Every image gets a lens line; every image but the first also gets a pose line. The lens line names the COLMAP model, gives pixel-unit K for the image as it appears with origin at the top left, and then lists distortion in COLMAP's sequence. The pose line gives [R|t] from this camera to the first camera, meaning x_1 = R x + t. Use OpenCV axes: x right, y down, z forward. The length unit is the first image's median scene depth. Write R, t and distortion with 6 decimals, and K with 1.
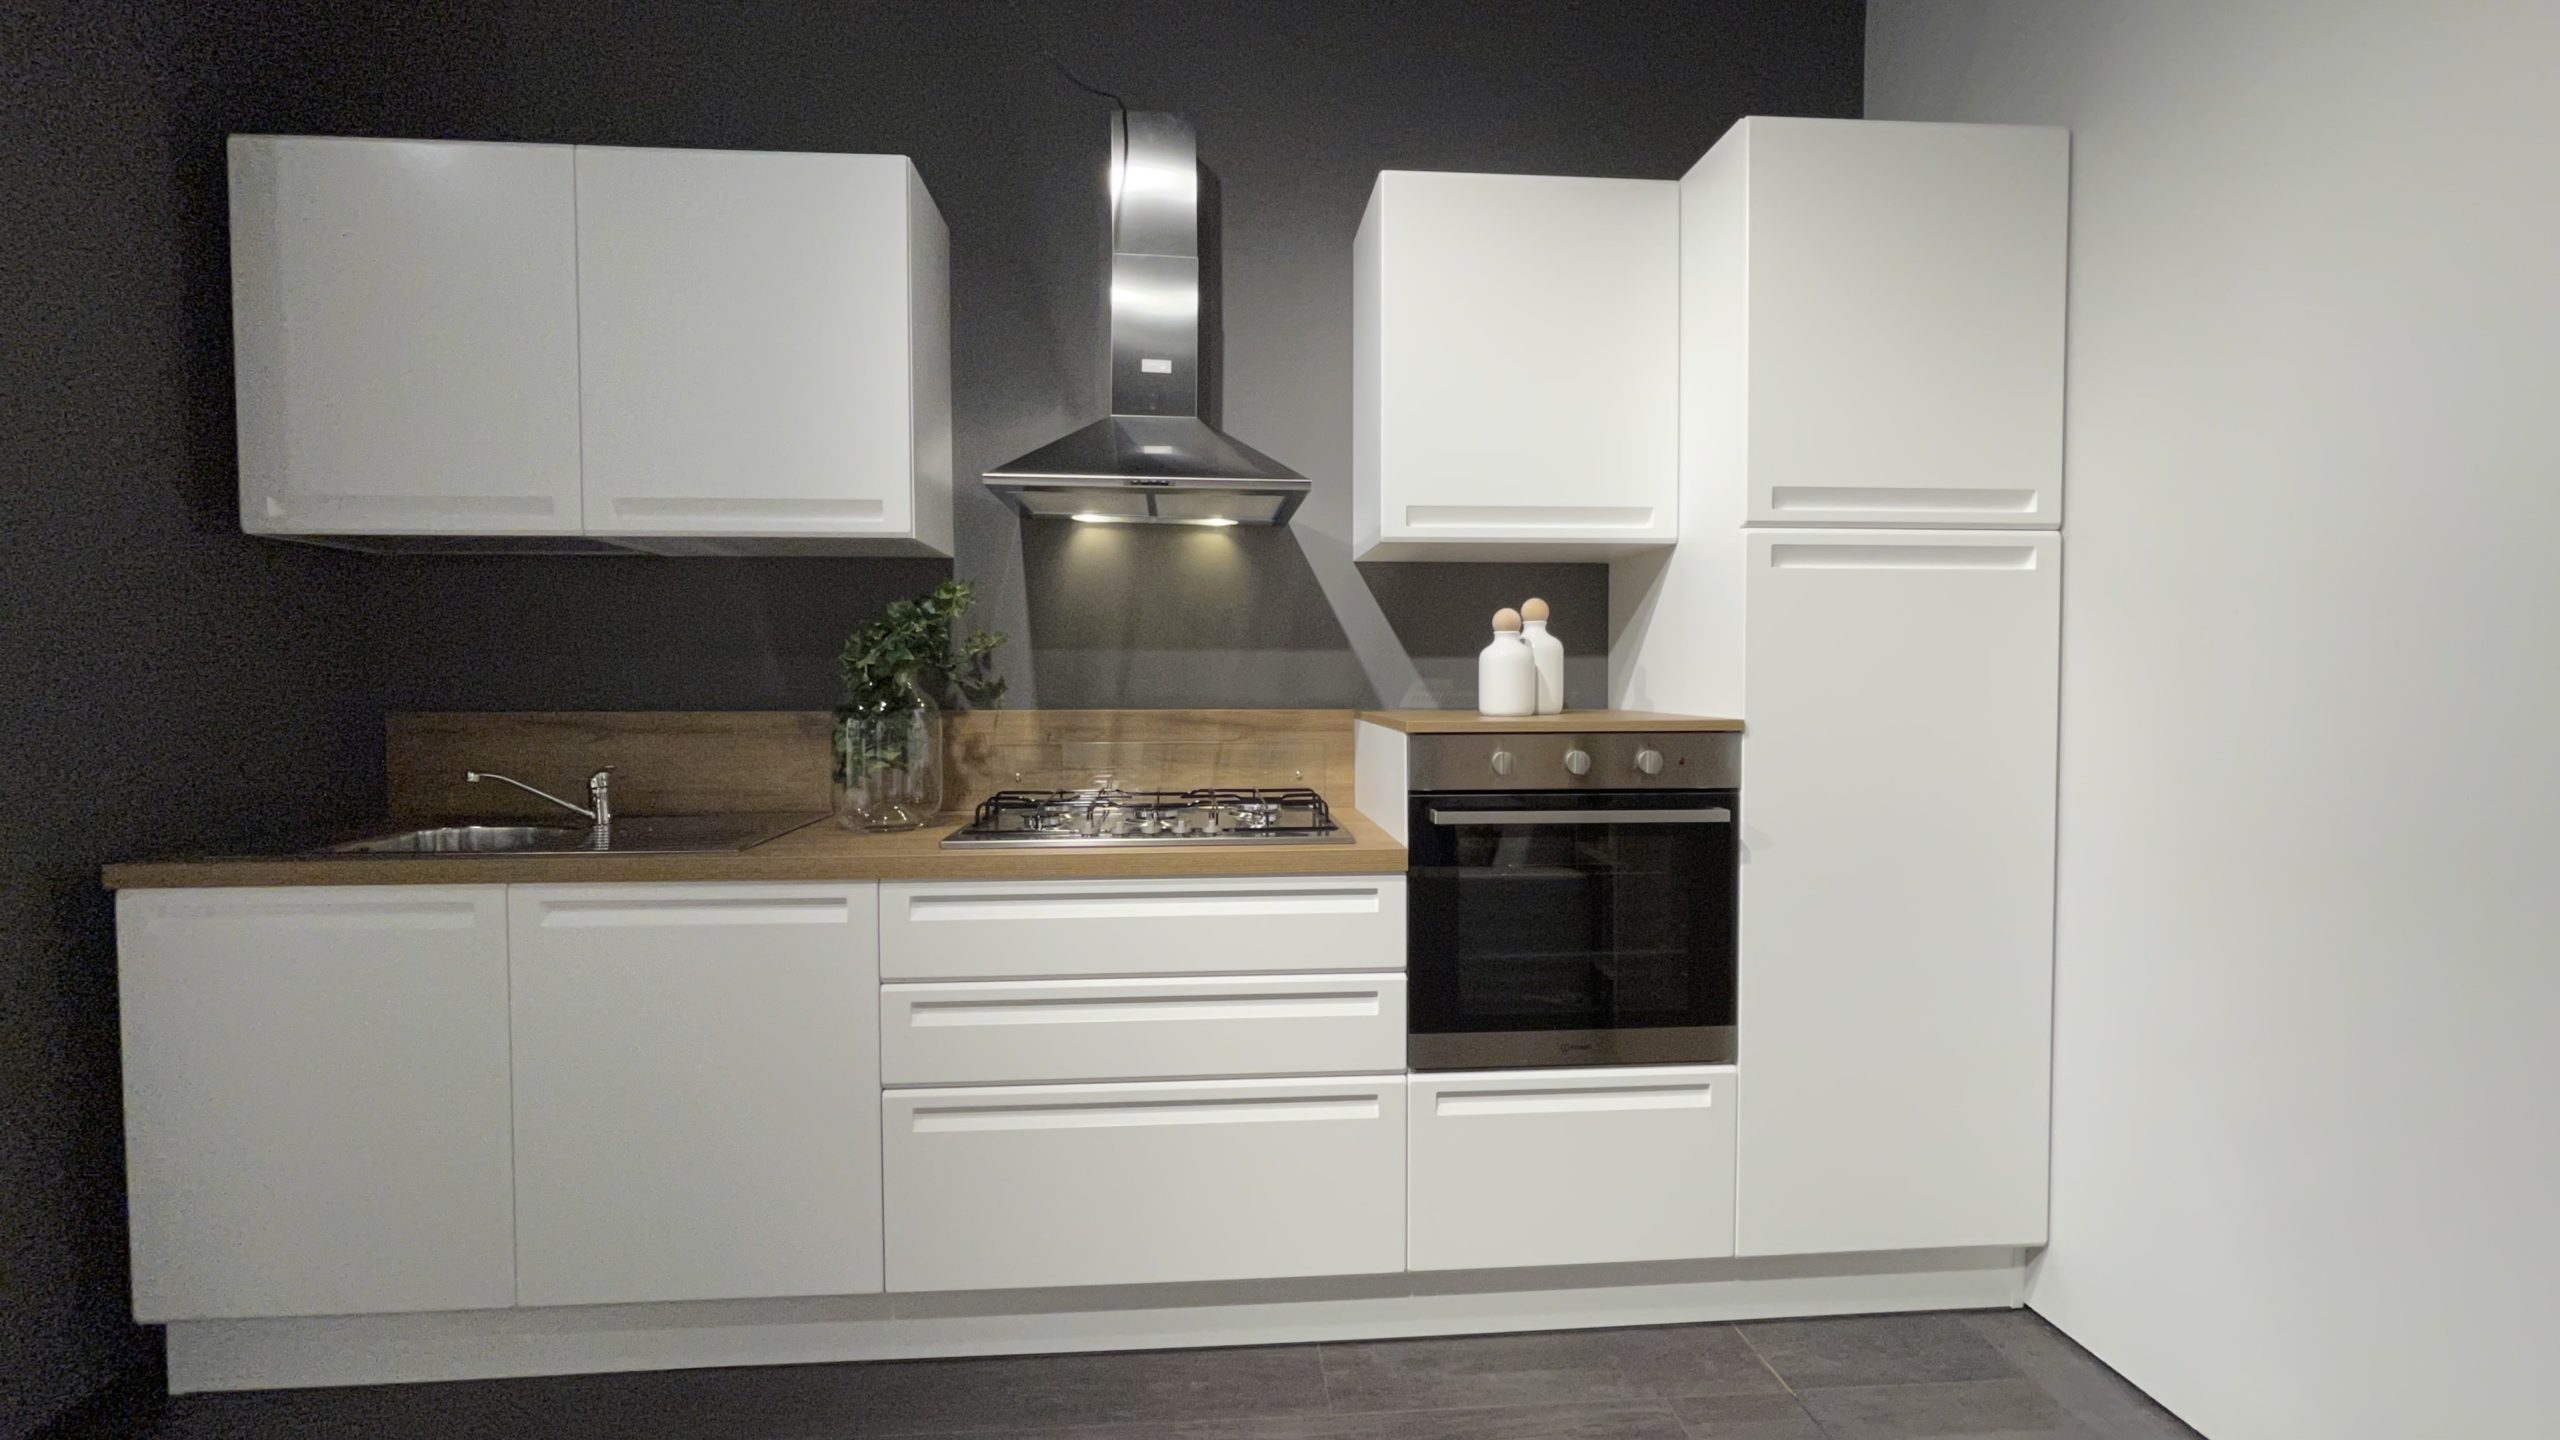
lens RADIAL K [[1045.7, 0, 1286.4], [0, 1045.7, 711.5], [0, 0, 1]] dist [0.000141, -0.000085]
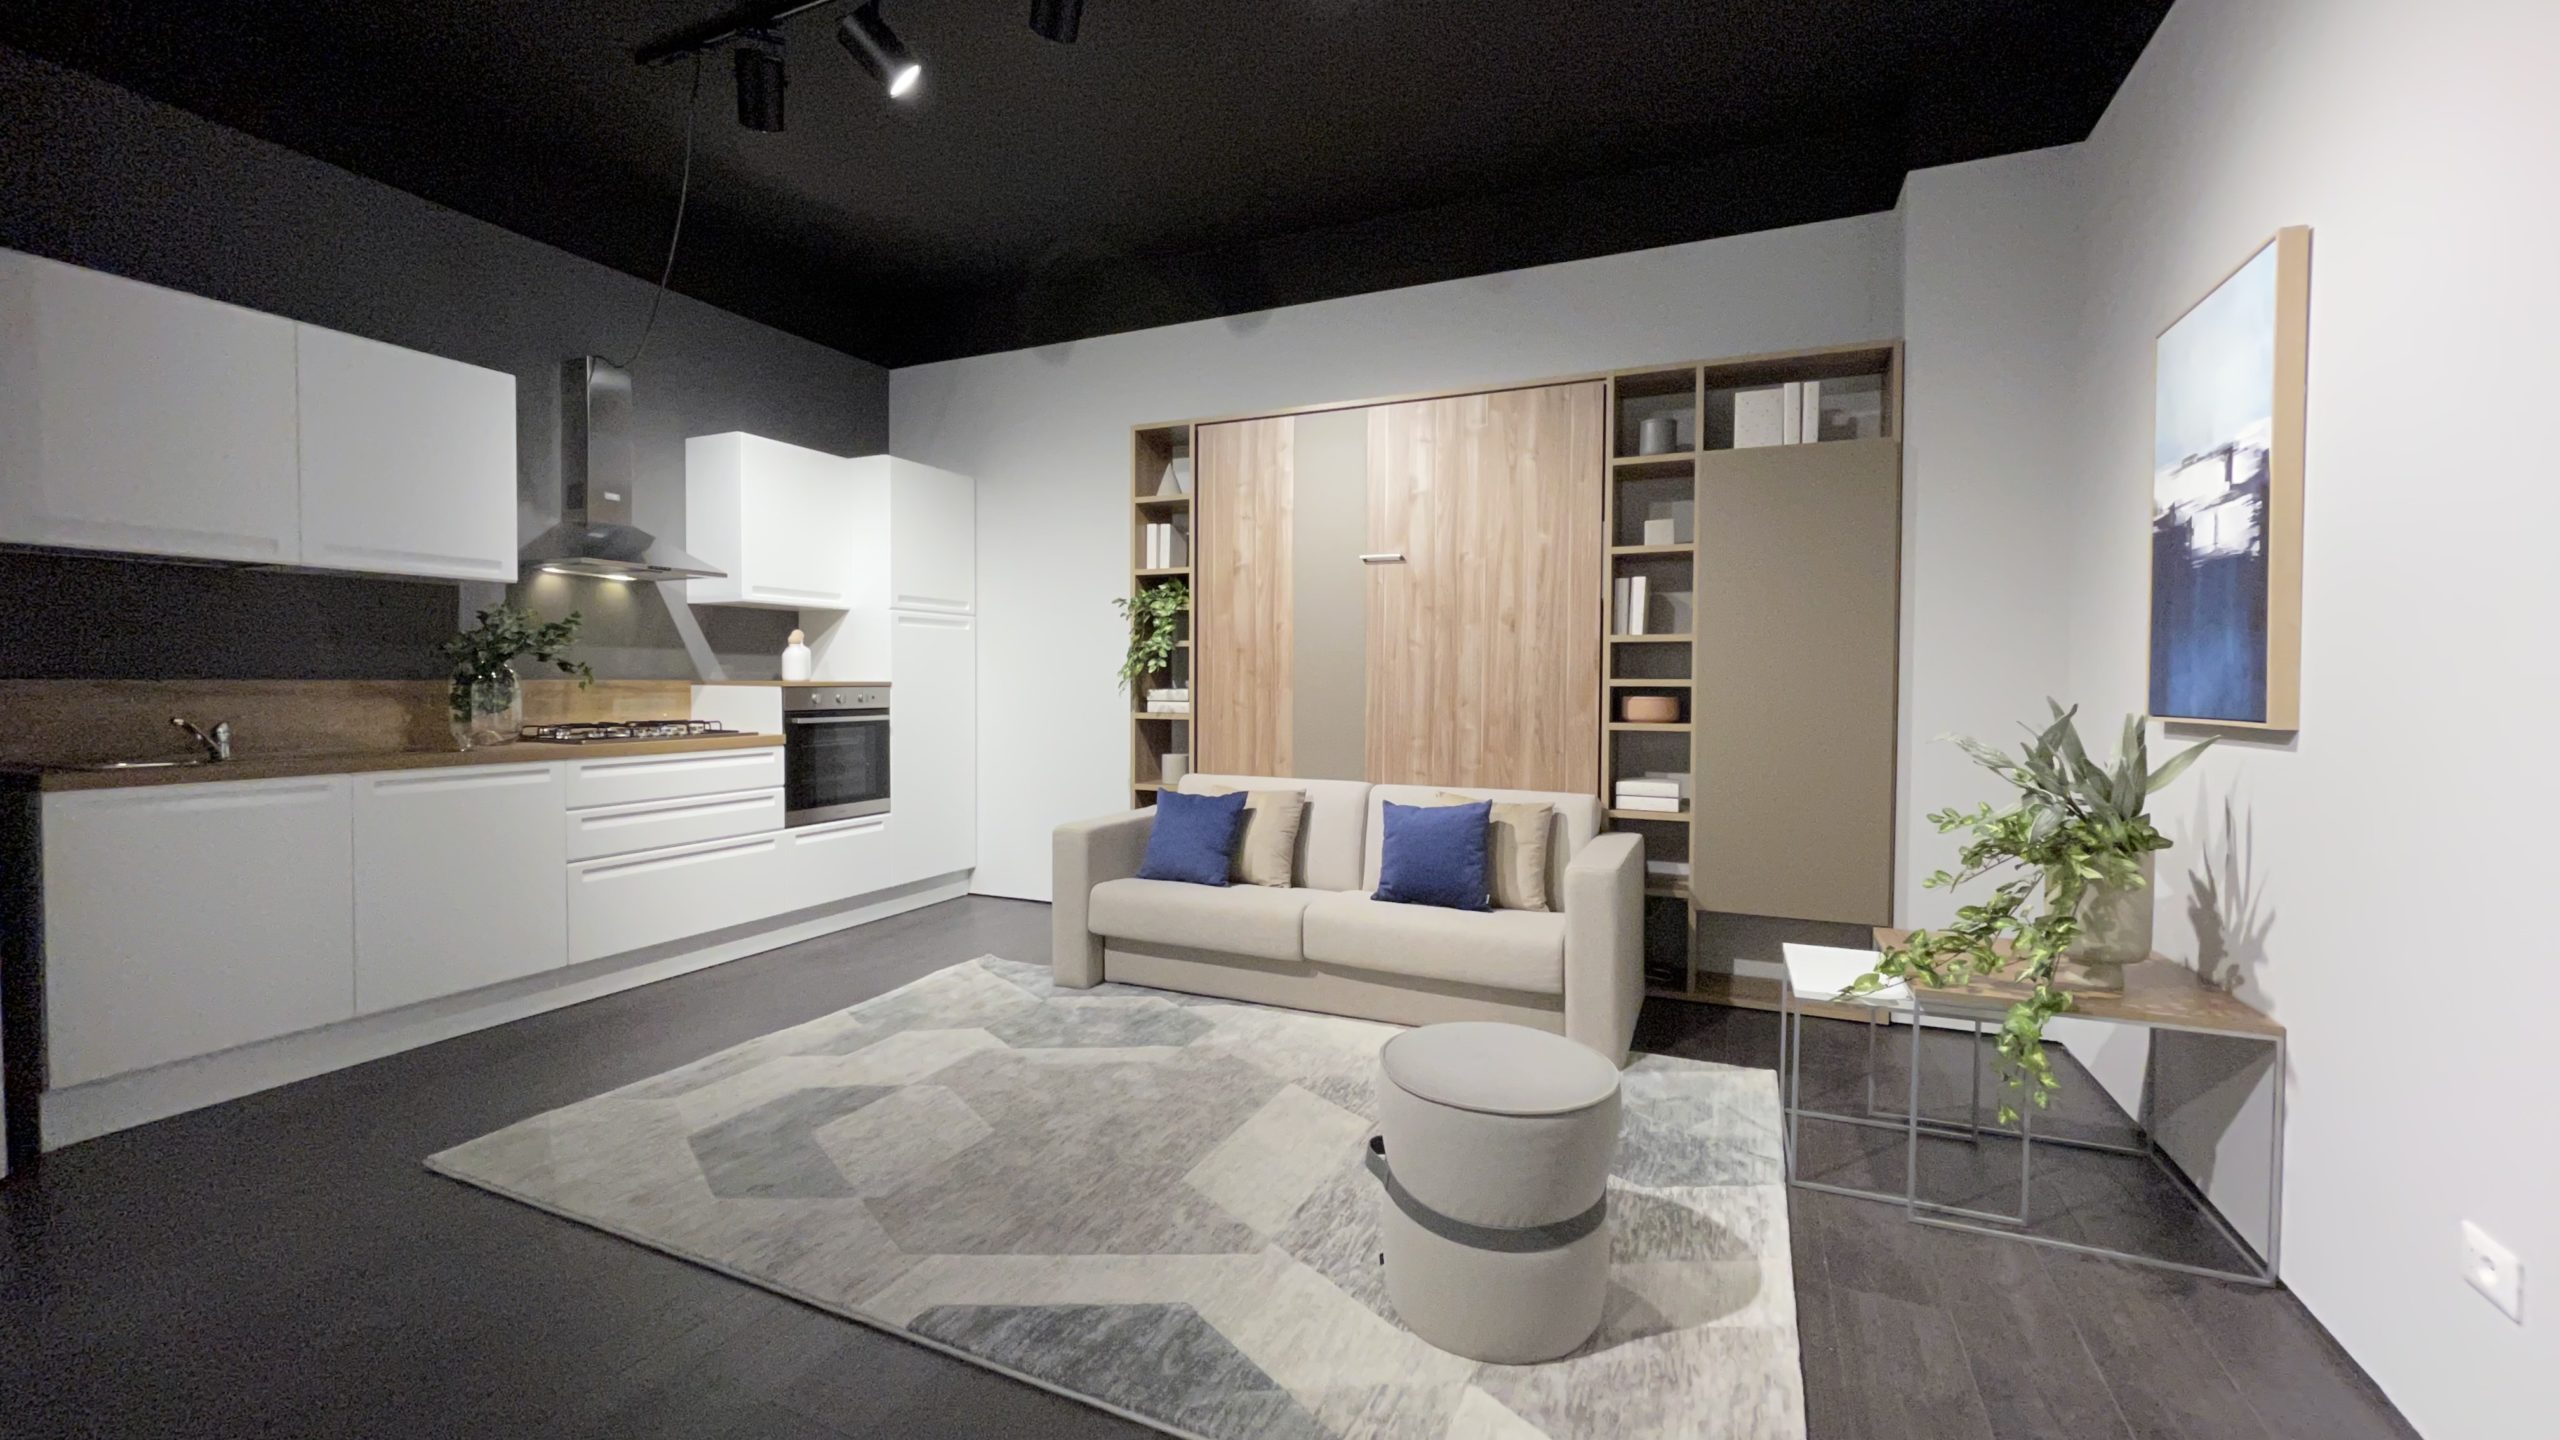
lens RADIAL K [[1045.7, 0, 1275.2], [0, 1045.7, 709.0], [0, 0, 1]] dist [0.000141, -0.000085]
pose [[0.463849, -0.022587, 0.885626, -1.436254], [0.028409, 0.999540, 0.010613, 0.076888], [-0.885458, 0.020237, 0.464278, -1.073585]]
